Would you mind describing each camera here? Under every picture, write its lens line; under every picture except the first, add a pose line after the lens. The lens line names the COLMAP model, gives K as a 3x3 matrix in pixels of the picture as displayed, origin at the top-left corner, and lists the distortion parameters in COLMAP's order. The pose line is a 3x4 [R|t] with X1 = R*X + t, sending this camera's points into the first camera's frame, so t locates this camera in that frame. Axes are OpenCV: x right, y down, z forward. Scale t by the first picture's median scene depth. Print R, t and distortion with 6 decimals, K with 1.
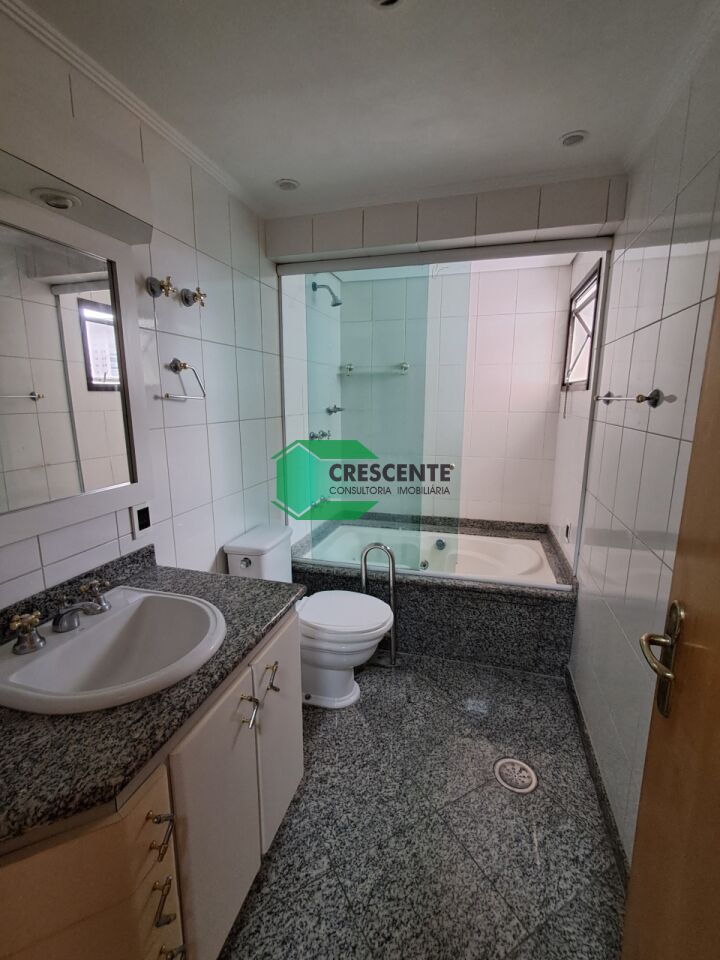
lens RADIAL K [[429.7, 0, 355.4], [0, 429.7, 483.7], [0, 0, 1]] dist [0.001030, 0.001372]
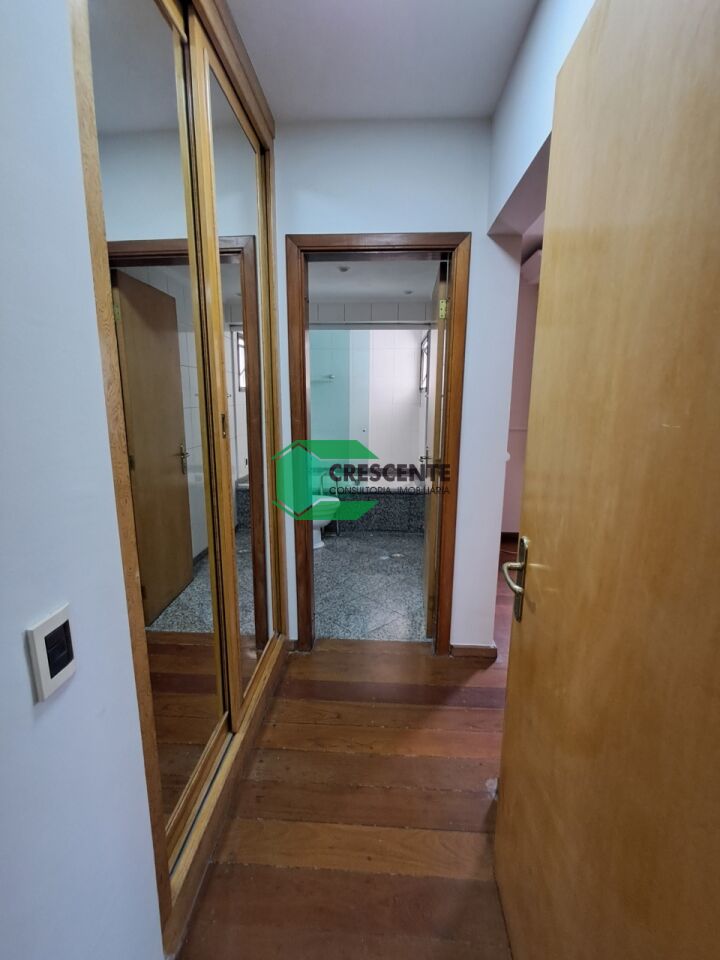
lens RADIAL K [[429.7, 0, 355.4], [0, 429.7, 483.7], [0, 0, 1]] dist [0.001030, 0.001372]
pose [[0.974189, -0.039757, 0.222207, -0.270447], [0.040314, 0.999185, 0.002033, 0.204887], [-0.222107, 0.006978, 0.974997, -0.937530]]
